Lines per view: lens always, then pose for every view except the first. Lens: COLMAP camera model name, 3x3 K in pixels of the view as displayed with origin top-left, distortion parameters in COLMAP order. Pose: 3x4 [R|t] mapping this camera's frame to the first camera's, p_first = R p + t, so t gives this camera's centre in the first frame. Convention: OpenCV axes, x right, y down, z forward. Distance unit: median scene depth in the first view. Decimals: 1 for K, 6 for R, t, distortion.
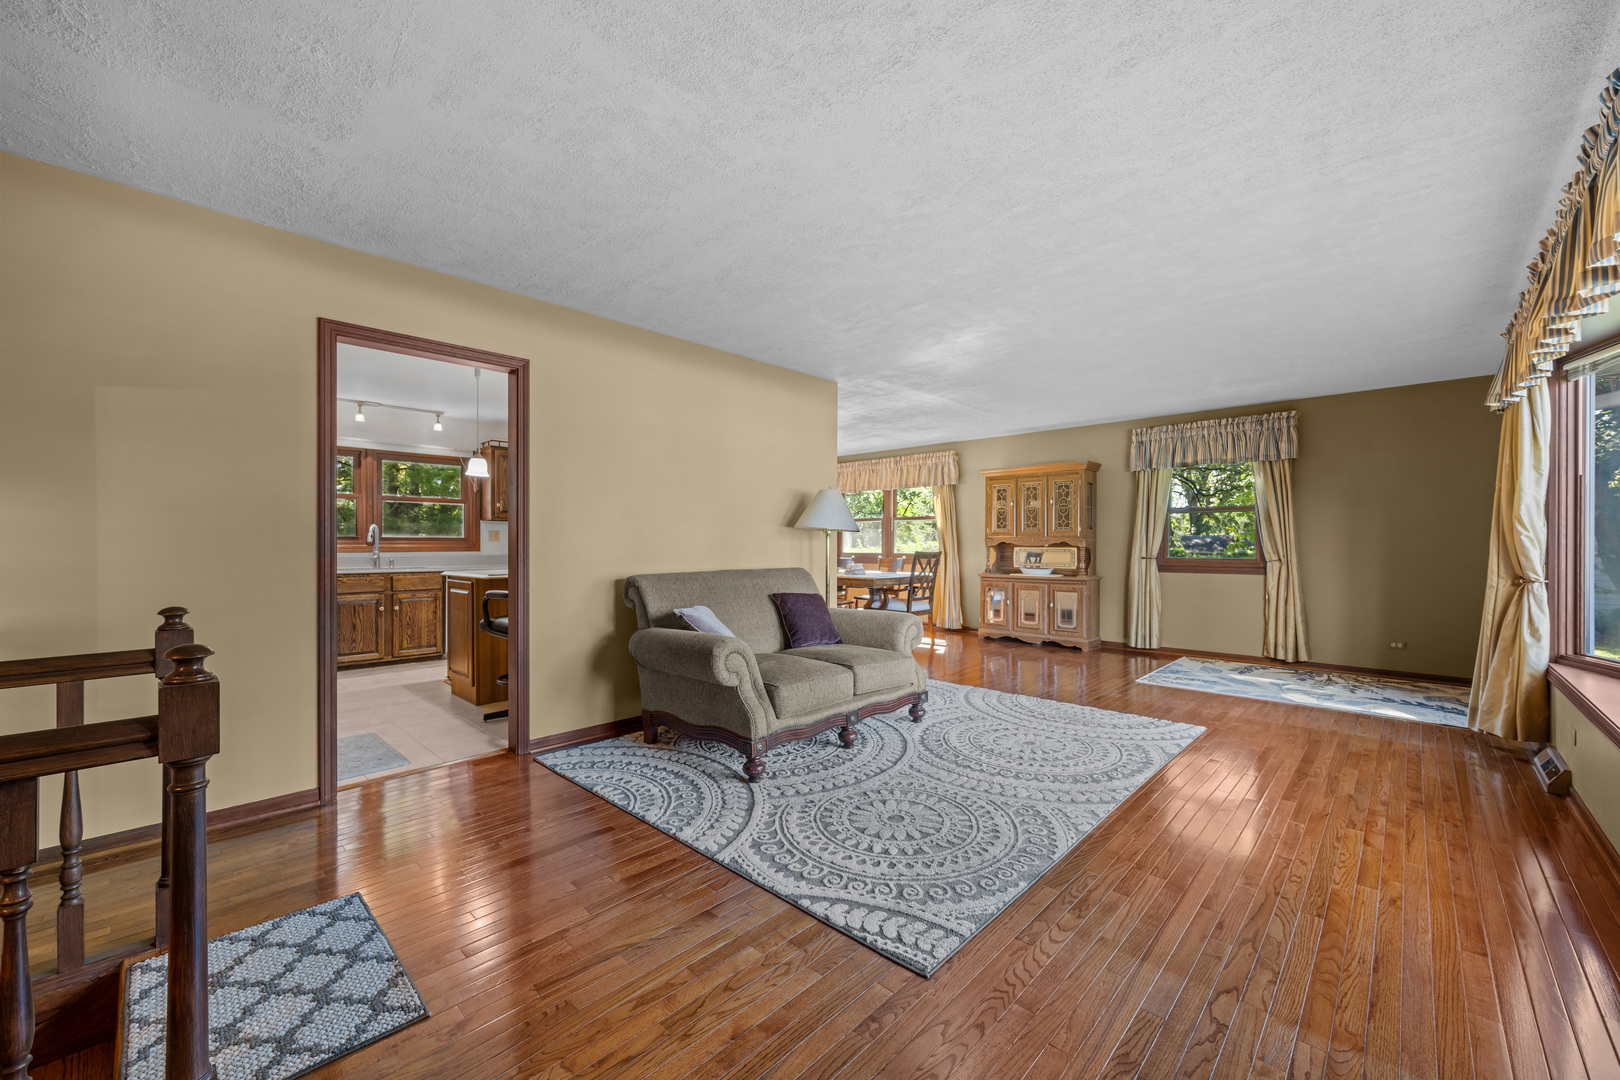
lens RADIAL K [[641.6, 0, 809.9], [0, 641.6, 541.6], [0, 0, 1]] dist [-0.001018, 0.000192]
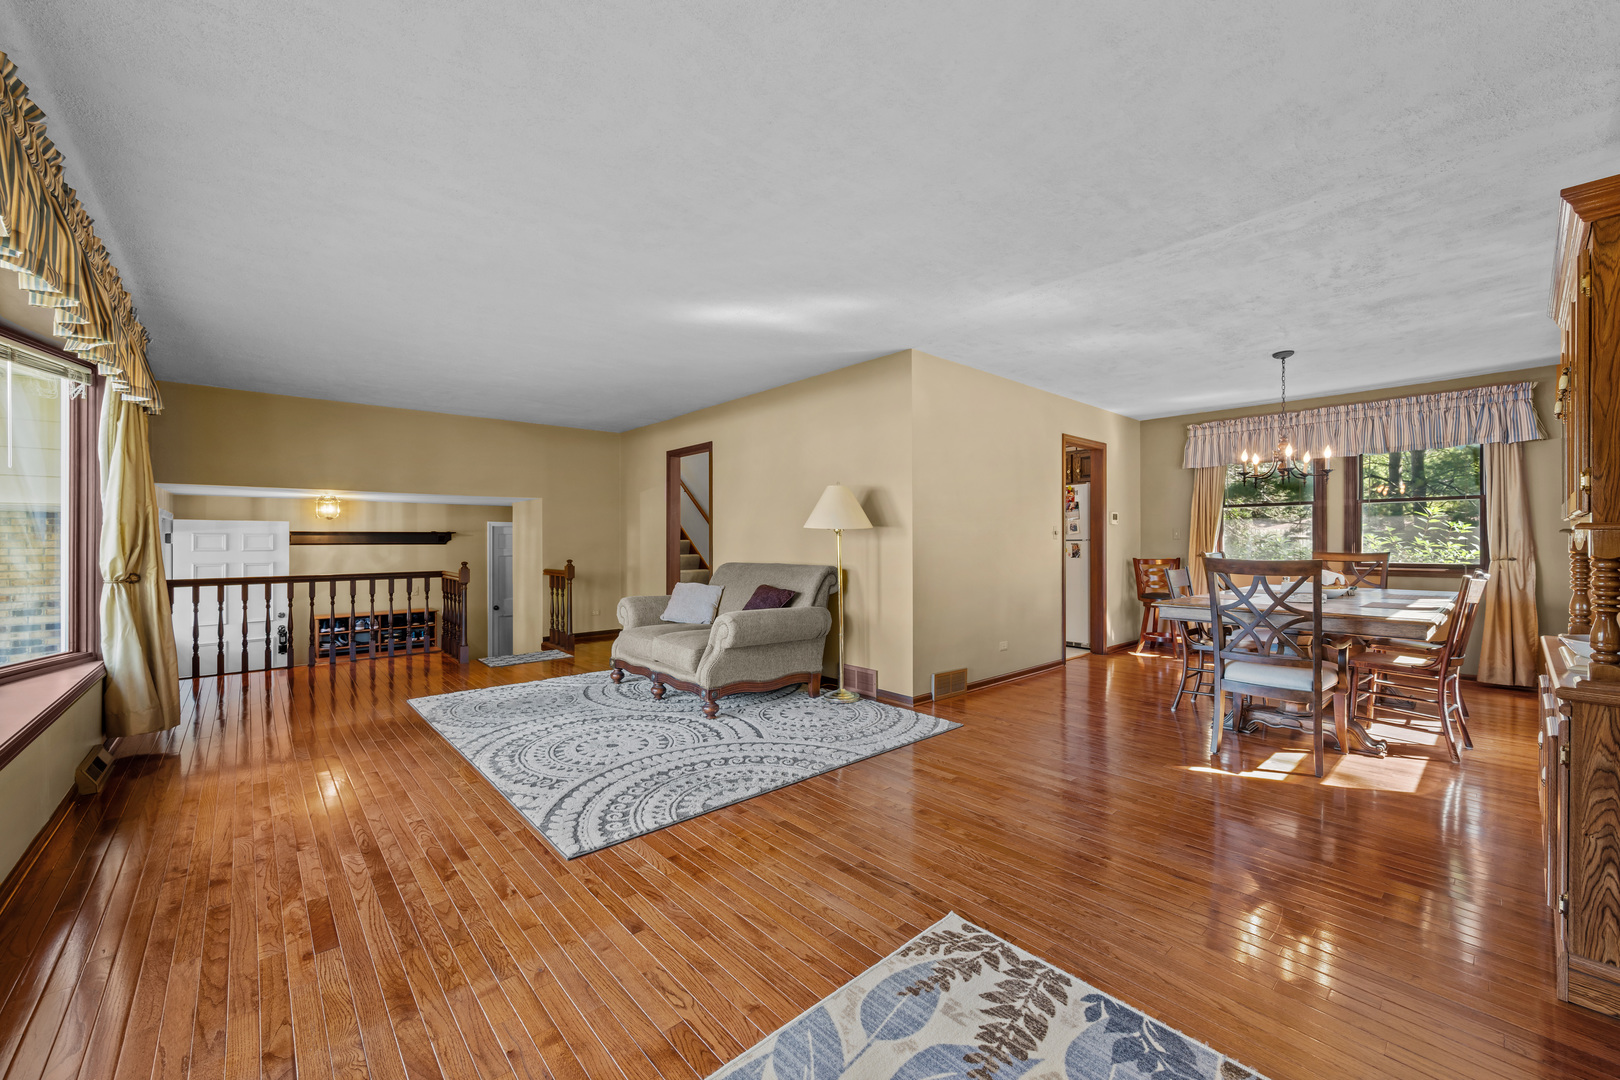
lens RADIAL K [[641.6, 0, 811.3], [0, 641.6, 540.4], [0, 0, 1]] dist [-0.001018, 0.000192]
pose [[-0.089747, -0.001569, -0.995963, 1.339069], [-0.002257, 0.999997, -0.001372, 0.001484], [0.995962, 0.002125, -0.089750, 1.442477]]
